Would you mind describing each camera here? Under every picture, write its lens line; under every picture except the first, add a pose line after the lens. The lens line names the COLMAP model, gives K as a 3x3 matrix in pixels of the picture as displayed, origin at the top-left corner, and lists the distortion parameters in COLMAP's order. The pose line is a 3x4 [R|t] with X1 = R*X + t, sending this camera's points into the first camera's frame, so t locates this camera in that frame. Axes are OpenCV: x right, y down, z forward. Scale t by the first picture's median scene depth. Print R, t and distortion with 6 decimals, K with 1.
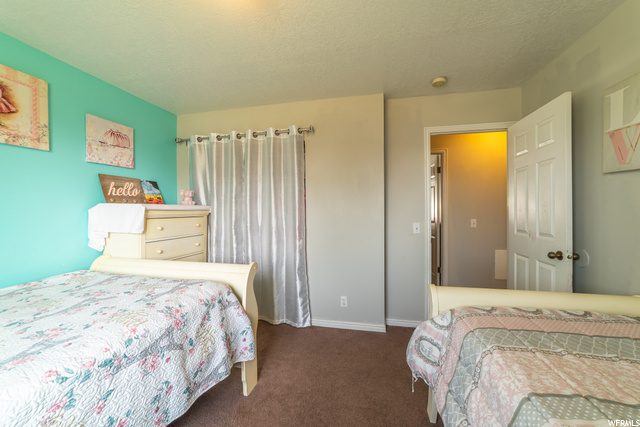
lens RADIAL K [[243.2, 0, 319.8], [0, 243.2, 210.4], [0, 0, 1]] dist [-0.001226, 0.000159]
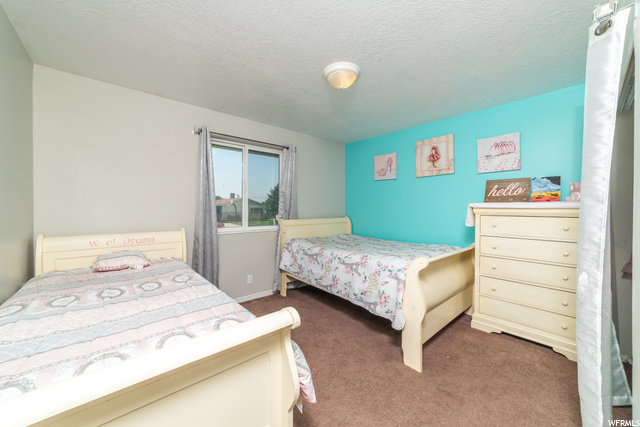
lens RADIAL K [[243.2, 0, 319.8], [0, 243.2, 210.4], [0, 0, 1]] dist [-0.001226, 0.000159]
pose [[-0.583614, 0.008643, -0.811986, 0.659194], [-0.004646, 0.999891, 0.013982, -0.002710], [0.812018, 0.011932, -0.583510, 0.986892]]
